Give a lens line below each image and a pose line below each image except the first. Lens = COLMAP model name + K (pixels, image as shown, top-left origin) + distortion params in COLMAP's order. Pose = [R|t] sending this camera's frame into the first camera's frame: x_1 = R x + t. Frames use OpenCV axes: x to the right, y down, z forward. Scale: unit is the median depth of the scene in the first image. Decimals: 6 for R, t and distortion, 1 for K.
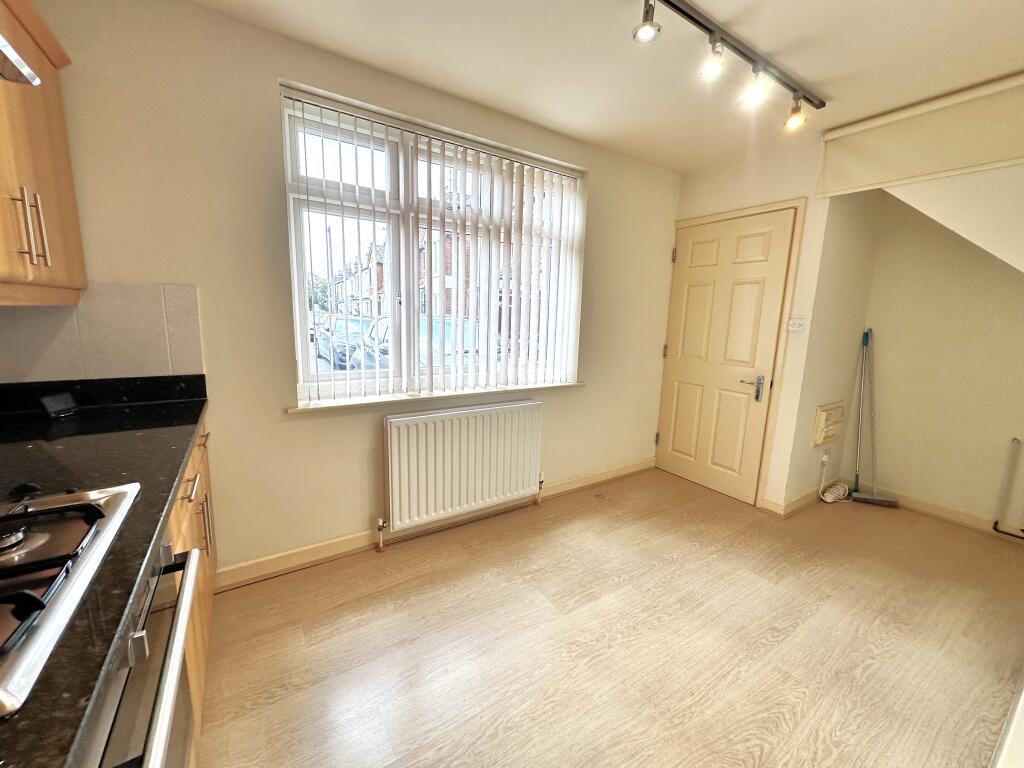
lens RADIAL K [[408.3, 0, 510.1], [0, 408.3, 382.3], [0, 0, 1]] dist [0.000031, 0.000040]
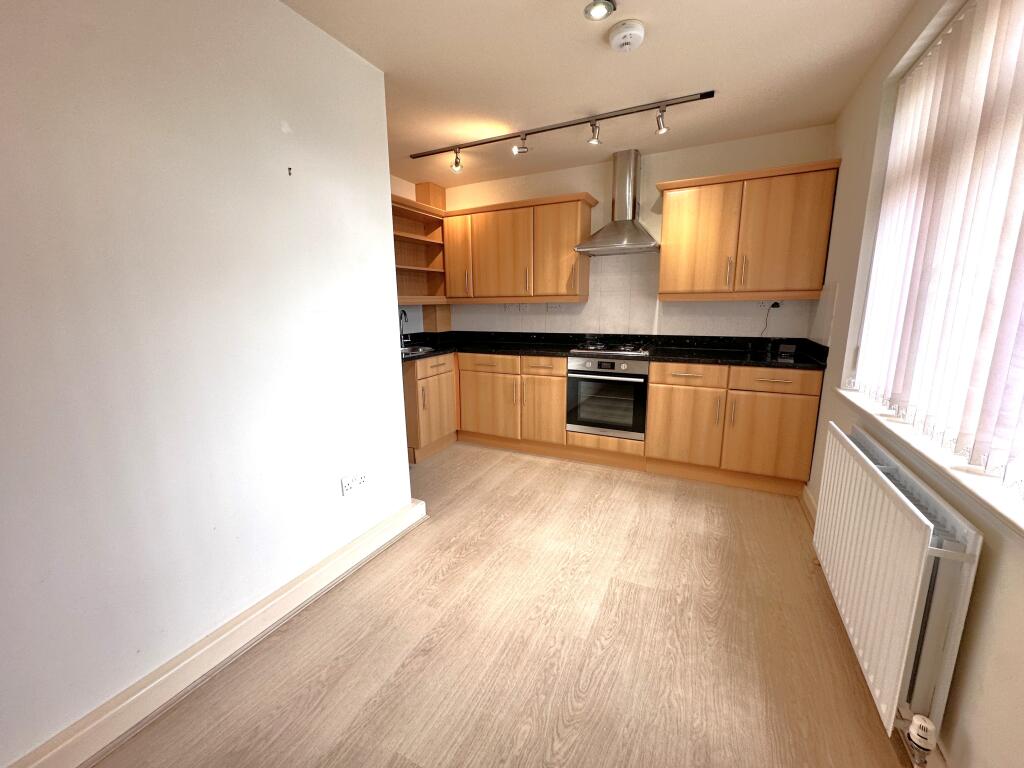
lens RADIAL K [[408.3, 0, 510.1], [0, 408.3, 382.3], [0, 0, 1]] dist [0.000031, 0.000040]
pose [[-0.860018, 0.076926, -0.504432, 0.959824], [-0.098596, 0.944888, 0.312195, -0.251349], [0.500648, 0.318228, -0.805036, 1.735232]]
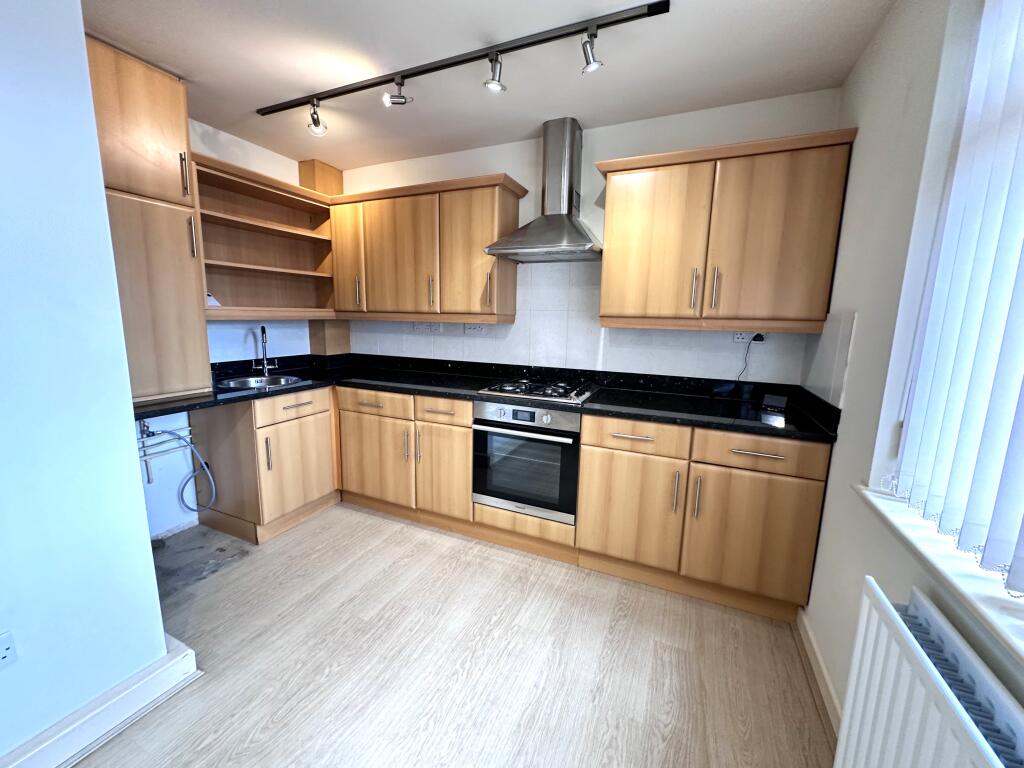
lens RADIAL K [[408.3, 0, 510.1], [0, 408.3, 382.3], [0, 0, 1]] dist [0.000031, 0.000040]
pose [[-0.837861, 0.040810, -0.544356, 0.377466], [-0.135428, 0.950486, 0.279705, -0.248091], [0.528817, 0.308075, -0.790849, 1.407714]]
